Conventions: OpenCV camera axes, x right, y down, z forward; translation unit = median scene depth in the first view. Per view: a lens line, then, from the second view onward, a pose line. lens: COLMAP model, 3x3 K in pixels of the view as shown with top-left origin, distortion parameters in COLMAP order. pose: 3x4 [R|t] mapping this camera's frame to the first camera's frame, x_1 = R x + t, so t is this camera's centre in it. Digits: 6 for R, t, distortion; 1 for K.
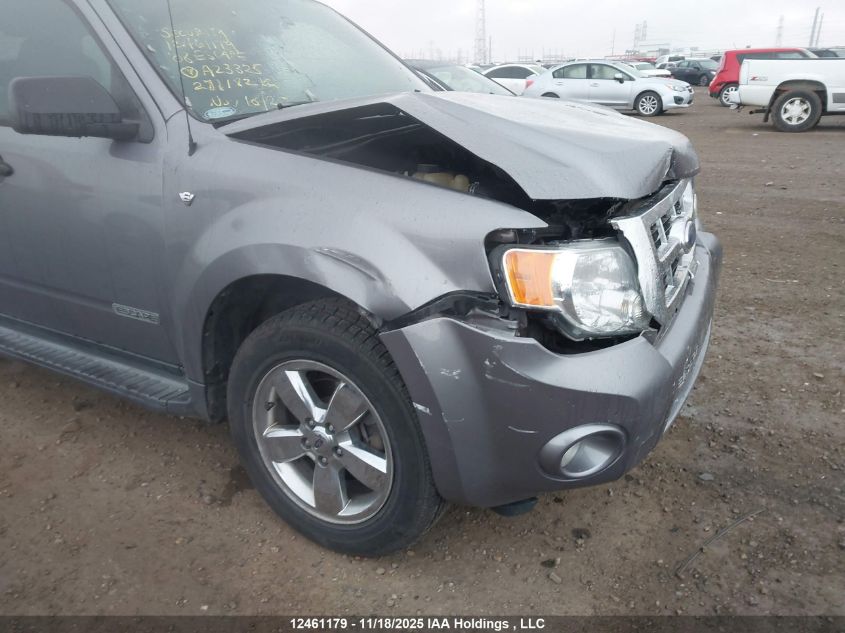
lens RADIAL K [[702.7, 0, 421.3], [0, 702.7, 320.9], [0, 0, 1]] dist [0.010306, -0.014319]
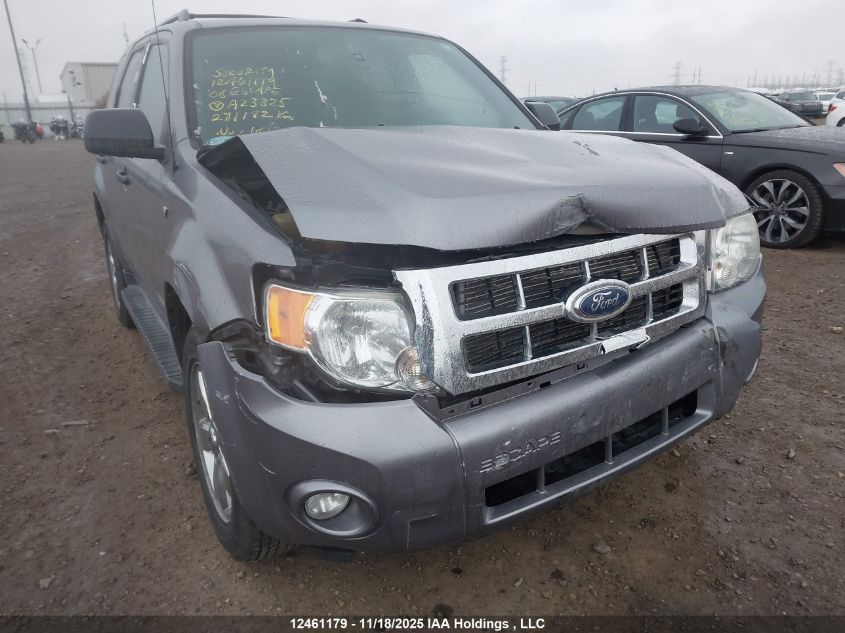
lens RADIAL K [[702.7, 0, 419.8], [0, 702.7, 315.5], [0, 0, 1]] dist [0.010306, -0.014319]
pose [[0.859584, 0.148480, -0.488946, 0.756011], [-0.166793, 0.985972, 0.006186, -0.094451], [0.483006, 0.076235, 0.872292, 0.215698]]
